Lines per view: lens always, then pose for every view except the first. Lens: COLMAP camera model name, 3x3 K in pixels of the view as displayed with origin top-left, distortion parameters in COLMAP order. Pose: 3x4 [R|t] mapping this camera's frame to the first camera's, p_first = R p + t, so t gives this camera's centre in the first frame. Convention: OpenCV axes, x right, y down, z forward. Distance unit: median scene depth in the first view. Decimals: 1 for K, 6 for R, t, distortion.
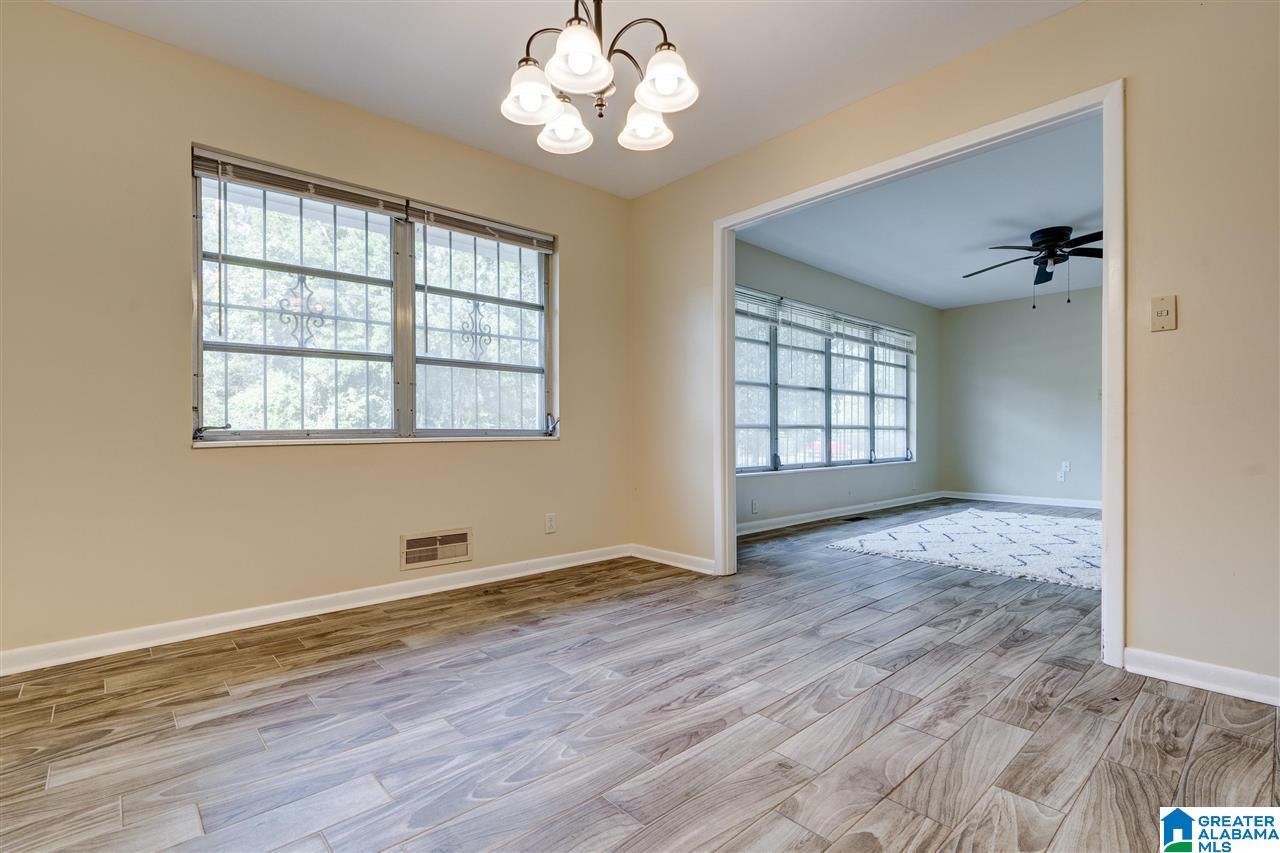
lens RADIAL K [[585.1, 0, 665.7], [0, 585.1, 434.6], [0, 0, 1]] dist [-0.009127, 0.001364]
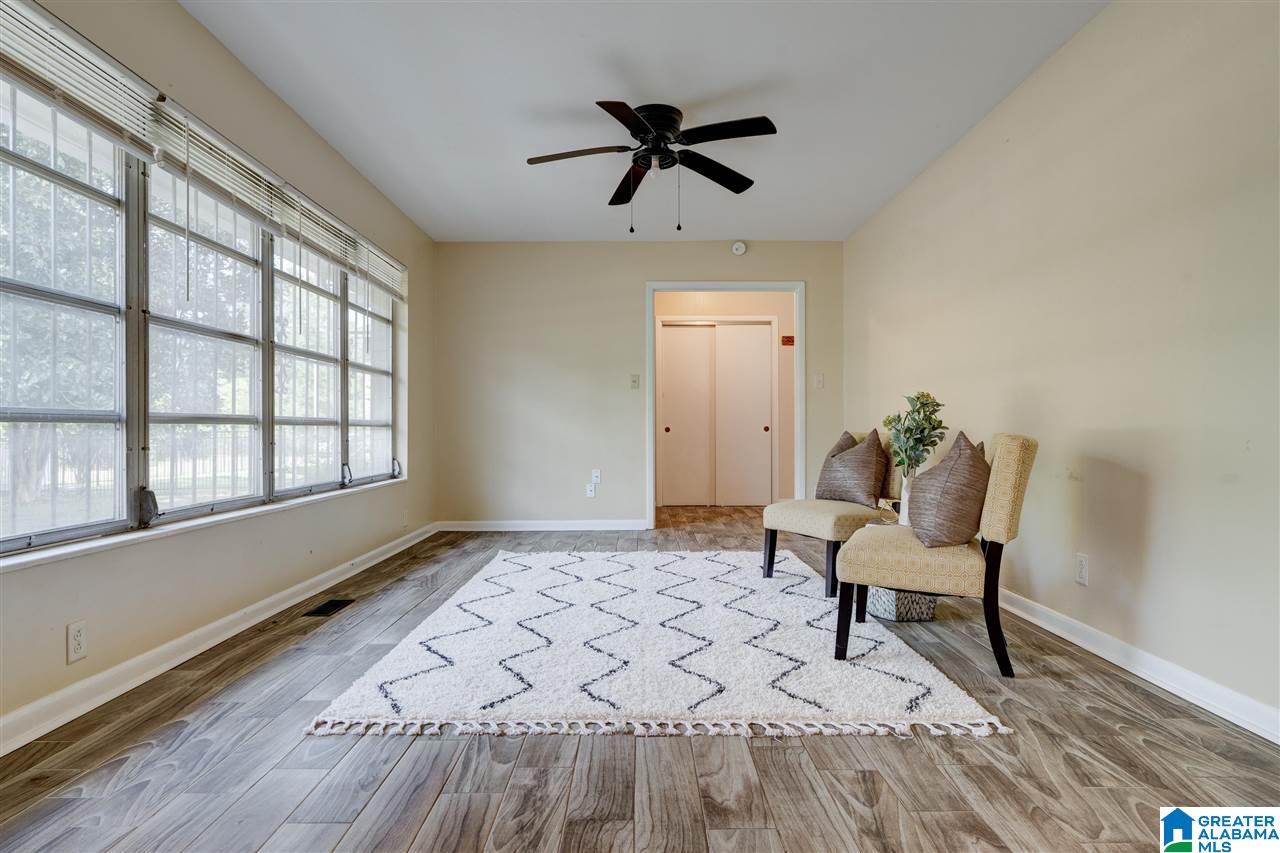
lens RADIAL K [[763.8, 0, 649.4], [0, 763.8, 426.0], [0, 0, 1]] dist [0.000508, -0.001561]
pose [[0.704356, 0.002475, 0.709843, 0.054731], [0.004229, 0.999962, -0.007682, -0.002480], [-0.709835, 0.008413, 0.704318, 0.343594]]
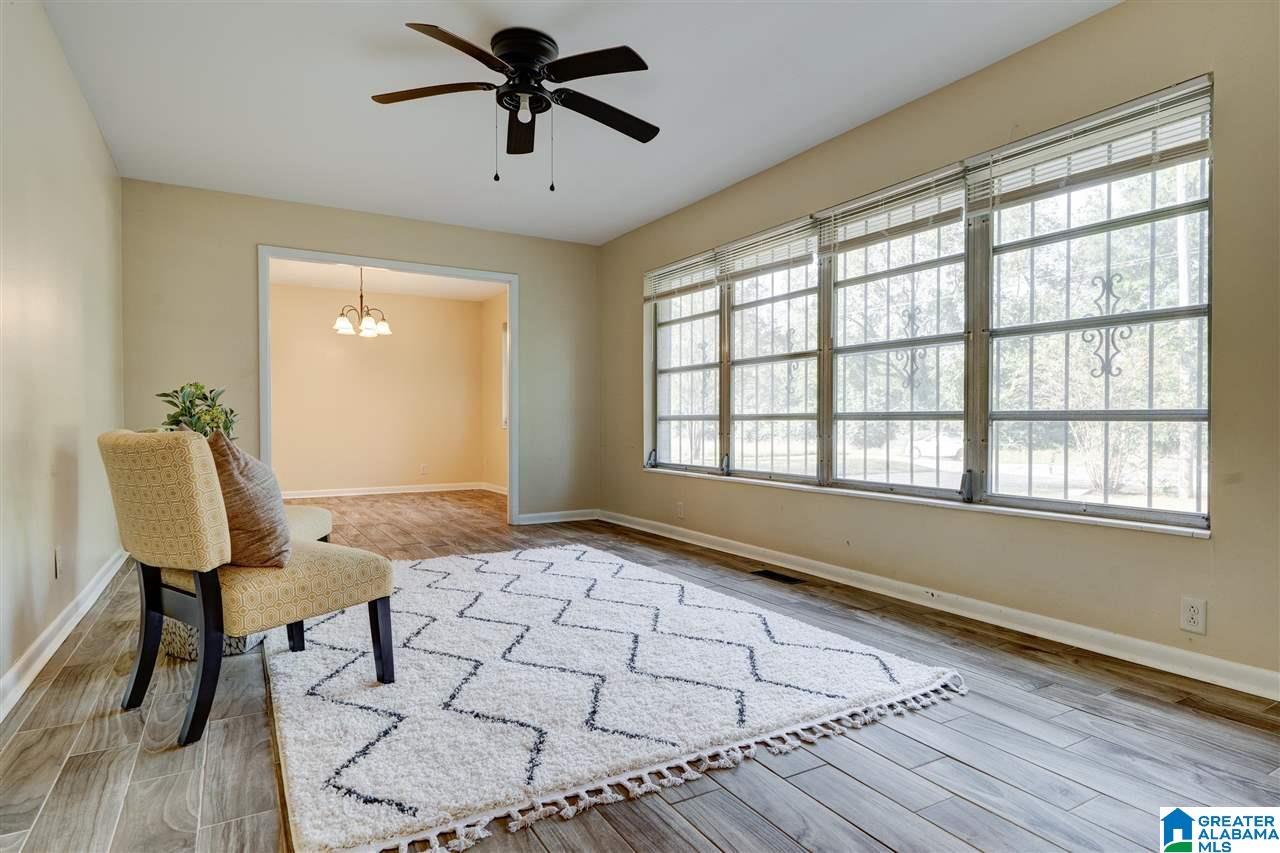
lens RADIAL K [[723.3, 0, 634.6], [0, 723.3, 427.6], [0, 0, 1]] dist [0.033461, 0.000672]
pose [[-0.236795, 0.008964, -0.971518, 0.993304], [-0.005167, 0.999932, 0.010485, -0.008147], [0.971546, 0.007503, -0.236733, 0.971365]]
